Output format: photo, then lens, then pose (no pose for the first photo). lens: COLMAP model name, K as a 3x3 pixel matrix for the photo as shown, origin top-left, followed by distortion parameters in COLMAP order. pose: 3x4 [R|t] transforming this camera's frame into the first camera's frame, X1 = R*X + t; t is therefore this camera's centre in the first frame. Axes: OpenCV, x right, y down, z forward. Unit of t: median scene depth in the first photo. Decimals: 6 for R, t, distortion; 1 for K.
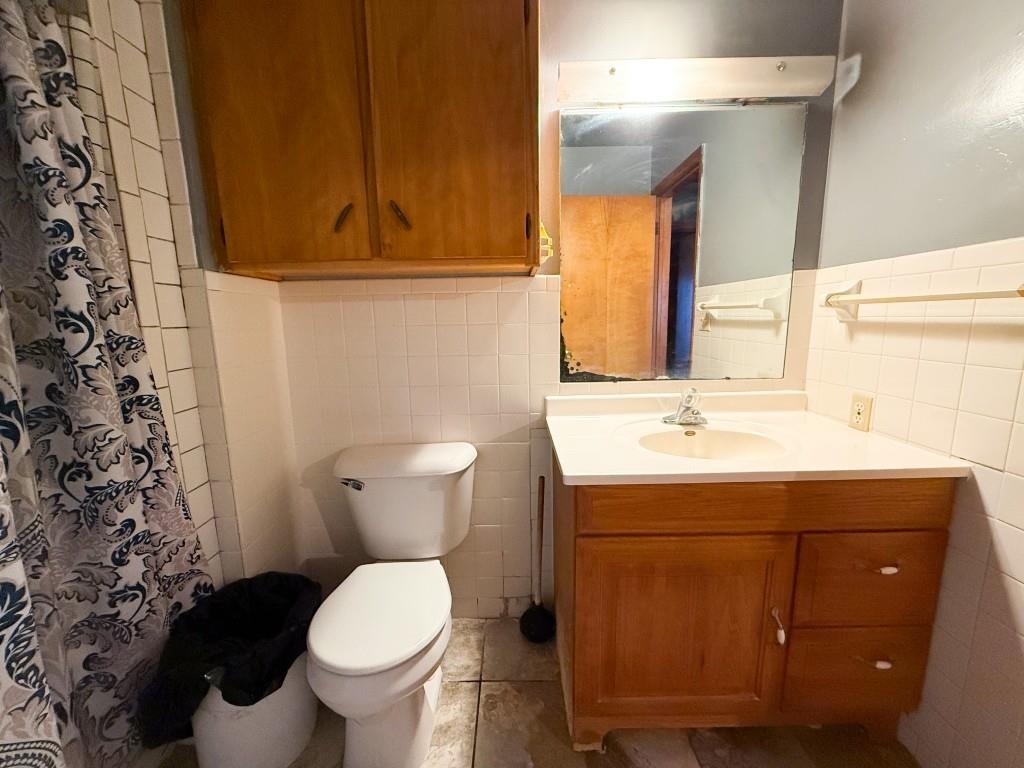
lens RADIAL K [[408.1, 0, 512.5], [0, 408.1, 384.2], [0, 0, 1]] dist [-0.001946, 0.000318]
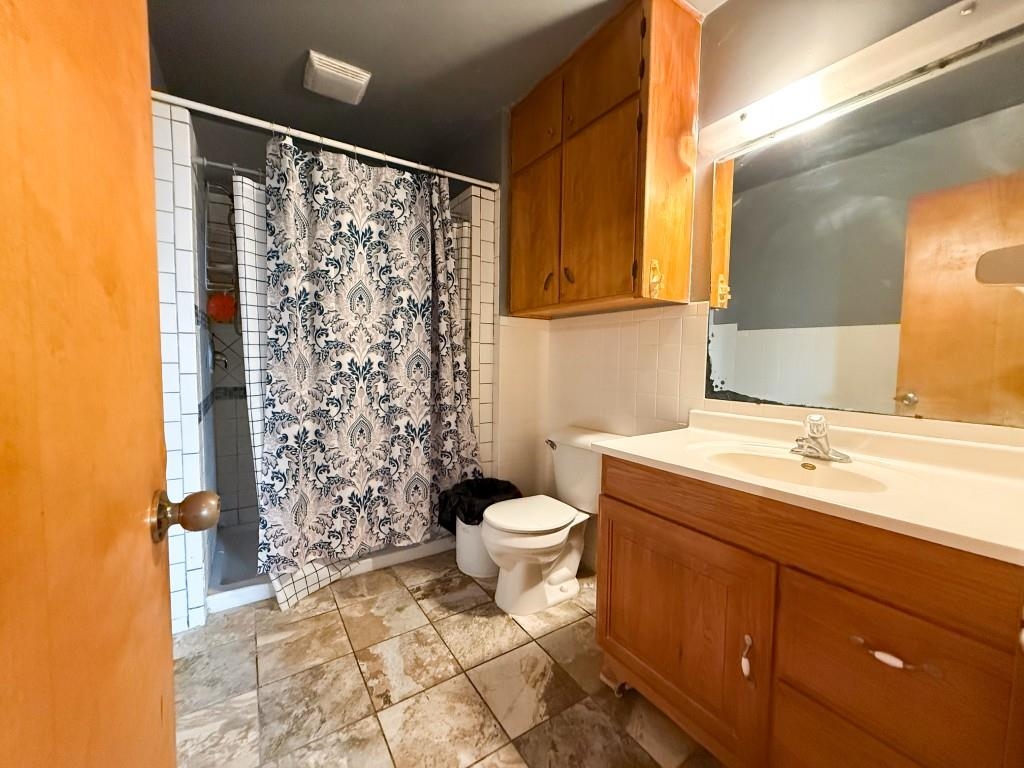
lens RADIAL K [[408.1, 0, 505.7], [0, 408.1, 383.1], [0, 0, 1]] dist [-0.001946, 0.000318]
pose [[0.541441, 0.078111, -0.837102, 0.990255], [-0.158045, 0.987380, -0.010090, 0.068318], [0.825750, 0.137763, 0.546954, -0.045128]]
